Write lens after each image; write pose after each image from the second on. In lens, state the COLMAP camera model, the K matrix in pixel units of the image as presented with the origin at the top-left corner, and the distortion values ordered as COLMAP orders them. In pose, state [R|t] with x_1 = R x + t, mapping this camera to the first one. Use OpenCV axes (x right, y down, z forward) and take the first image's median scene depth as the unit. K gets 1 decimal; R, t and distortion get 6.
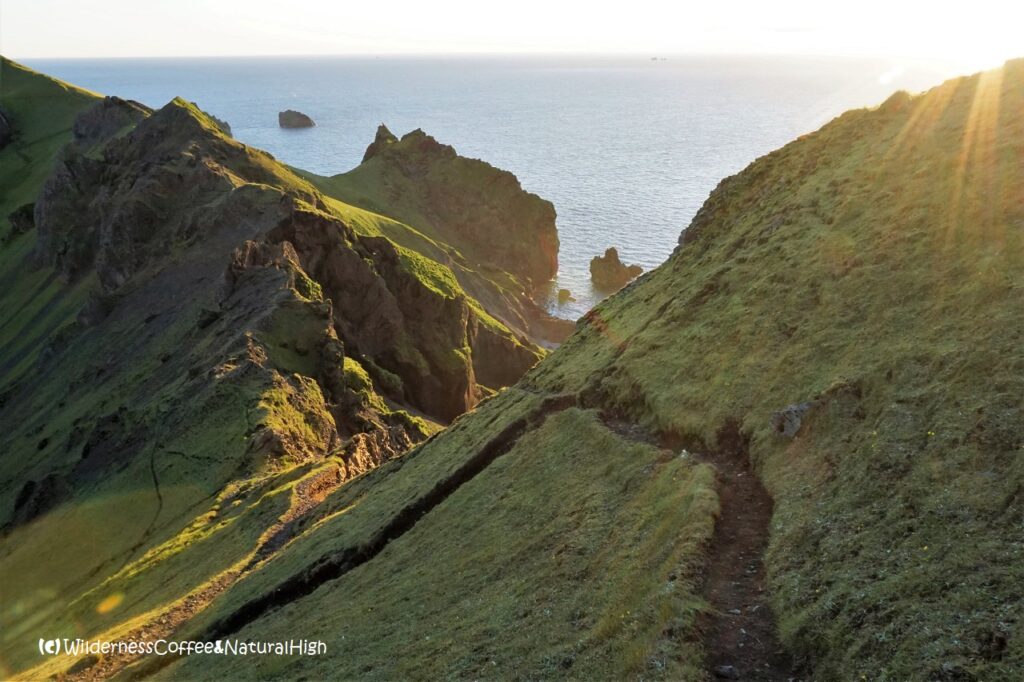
lens RADIAL K [[772.5, 0, 507.9], [0, 772.5, 340.7], [0, 0, 1]] dist [-0.037587, 0.001698]
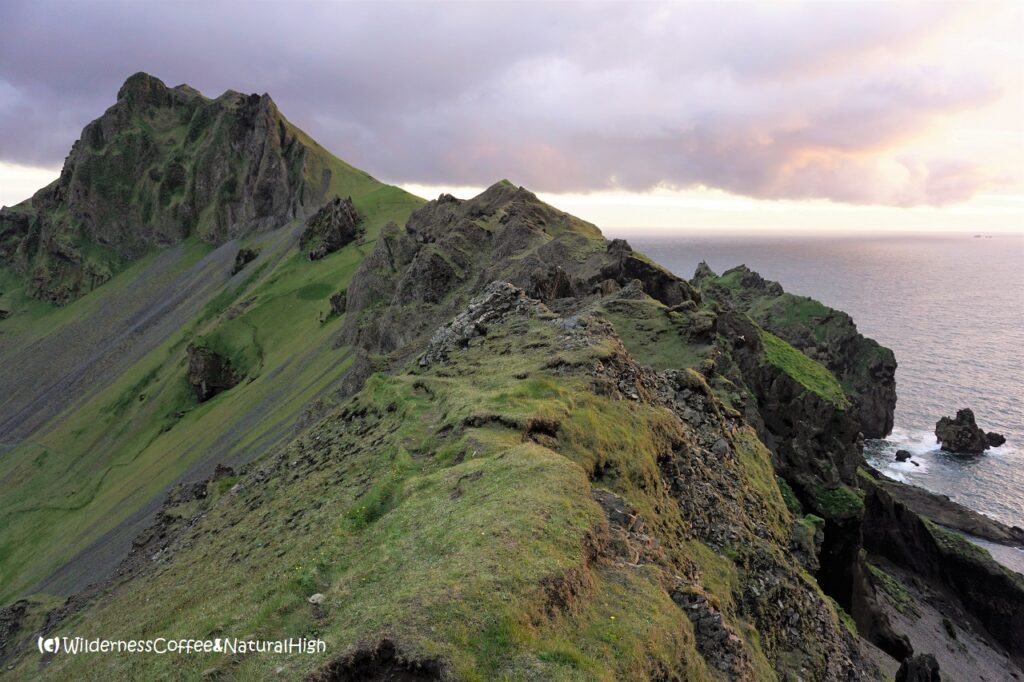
lens RADIAL K [[724.6, 0, 541.9], [0, 724.6, 361.6], [0, 0, 1]] dist [-0.037479, 0.007957]
pose [[0.937017, 0.081581, -0.339624, -0.078658], [-0.140118, 0.978469, -0.151545, 0.024466], [0.319948, 0.189588, 0.928272, 0.254946]]
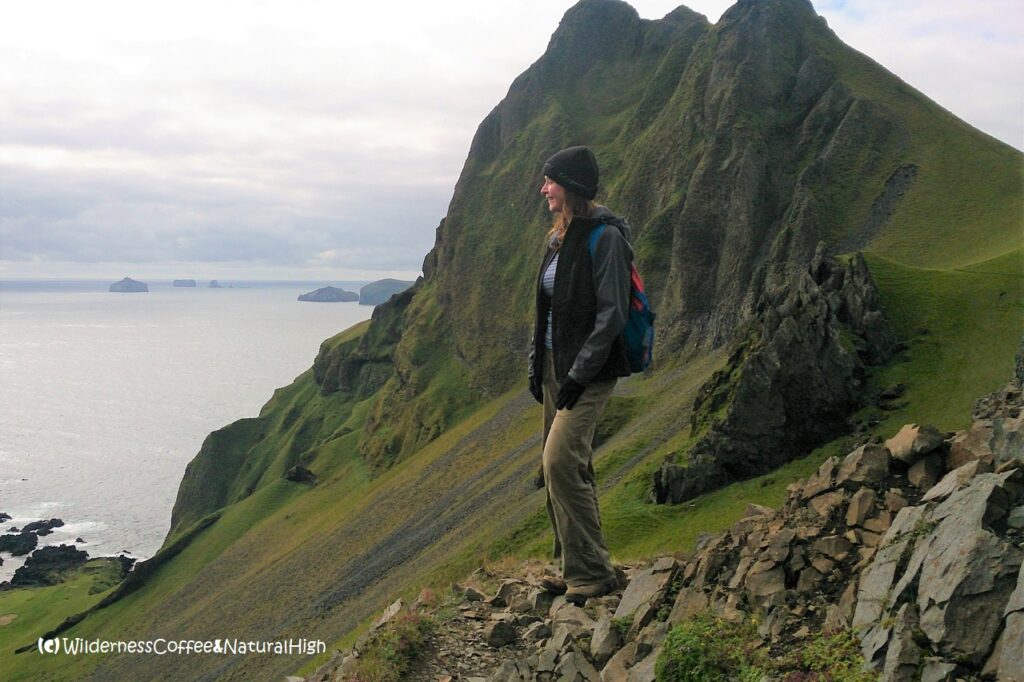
lens RADIAL K [[1125.4, 0, 474.5], [0, 1125.4, 358.7], [0, 0, 1]] dist [0.174521, 0.000000]
pose [[0.367358, 0.072659, -0.927237, -0.475864], [-0.336068, 0.939957, -0.059490, -0.300239], [0.867241, 0.333469, 0.369719, 1.012964]]
